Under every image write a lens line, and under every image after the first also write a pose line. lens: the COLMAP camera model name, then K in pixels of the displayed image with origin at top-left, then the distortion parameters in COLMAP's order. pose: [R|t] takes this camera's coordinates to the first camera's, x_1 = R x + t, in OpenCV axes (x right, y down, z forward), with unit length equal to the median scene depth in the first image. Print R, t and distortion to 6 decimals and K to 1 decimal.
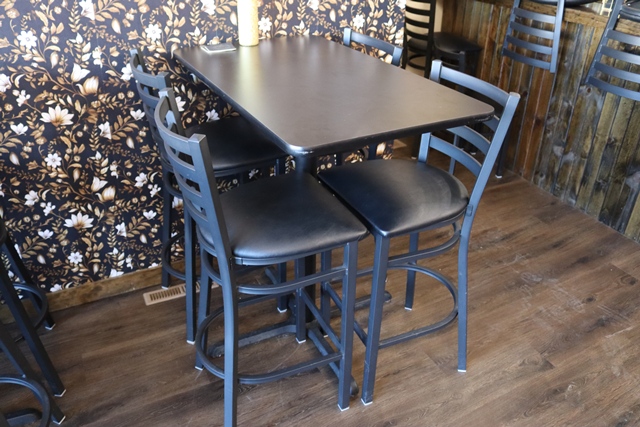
lens RADIAL K [[521.8, 0, 320.0], [0, 521.8, 213.5], [0, 0, 1]] dist [-0.190464, 0.162964]
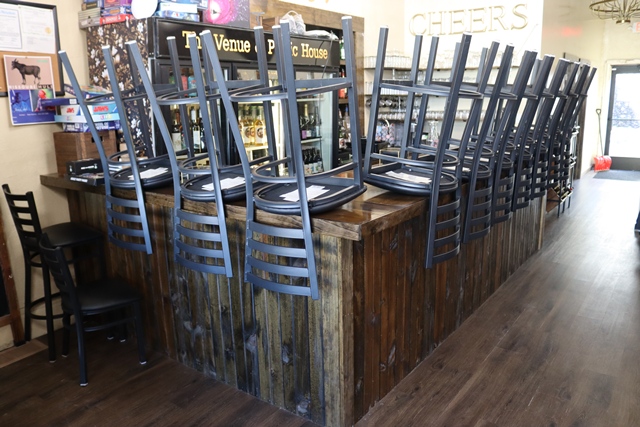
lens RADIAL K [[521.8, 0, 320.0], [0, 521.8, 213.5], [0, 0, 1]] dist [-0.190464, 0.162964]
pose [[0.888904, -0.132837, 0.438412, 0.304453], [0.255650, 0.937989, -0.234138, -0.032616], [-0.380123, 0.320206, 0.867741, -0.024179]]
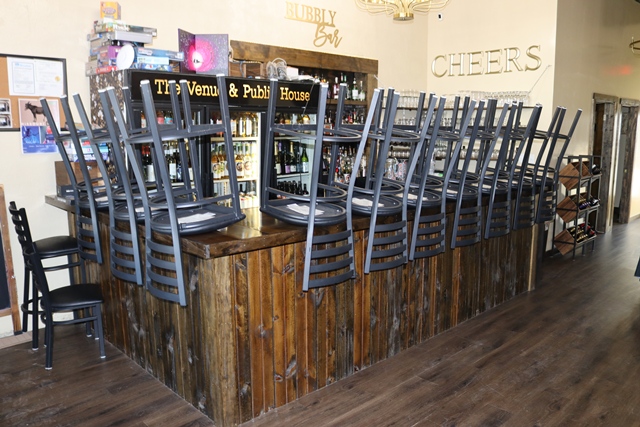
lens RADIAL K [[521.8, 0, 320.0], [0, 521.8, 213.5], [0, 0, 1]] dist [-0.190464, 0.162964]
pose [[0.955161, -0.064407, 0.288996, 0.574966], [0.162415, 0.930075, -0.329517, 0.084479], [-0.247565, 0.361680, 0.898832, -0.241995]]
